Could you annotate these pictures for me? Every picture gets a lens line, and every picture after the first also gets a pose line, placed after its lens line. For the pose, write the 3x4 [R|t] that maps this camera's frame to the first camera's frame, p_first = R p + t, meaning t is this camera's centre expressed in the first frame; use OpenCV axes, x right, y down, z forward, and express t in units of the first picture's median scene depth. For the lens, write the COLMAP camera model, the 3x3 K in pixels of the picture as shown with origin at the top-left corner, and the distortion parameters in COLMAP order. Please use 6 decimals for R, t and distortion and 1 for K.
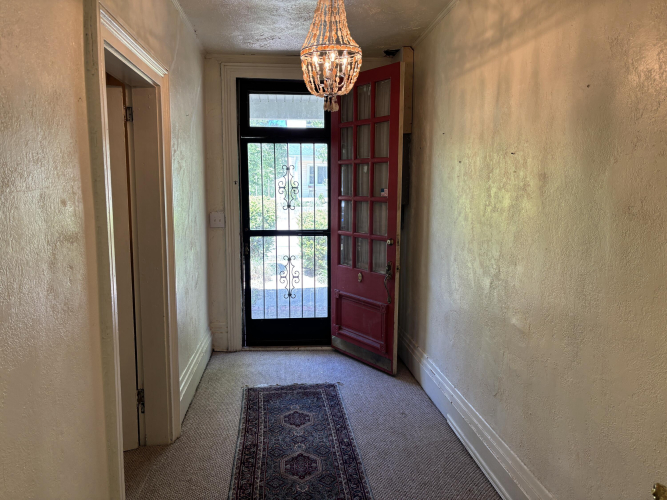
lens RADIAL K [[517.2, 0, 334.0], [0, 517.2, 250.0], [0, 0, 1]] dist [-0.002579, 0.003148]
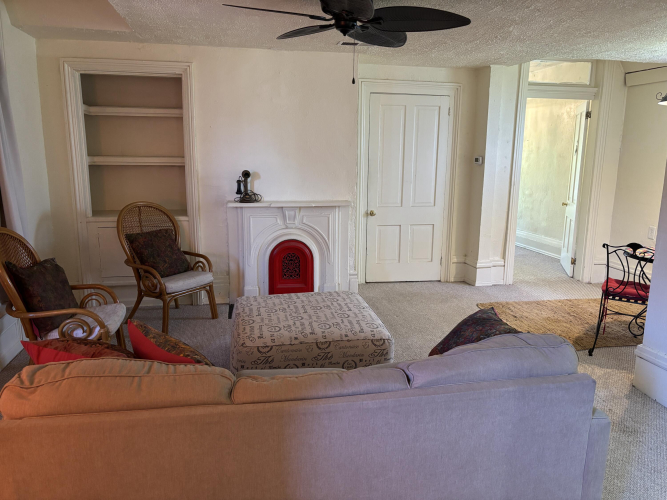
lens RADIAL K [[517.2, 0, 332.5], [0, 517.2, 251.0], [0, 0, 1]] dist [-0.002579, 0.003148]
pose [[0.995425, -0.010204, 0.094998, -1.403449], [0.002861, 0.997018, 0.077113, 0.300052], [-0.095501, -0.076489, 0.992486, -2.553545]]
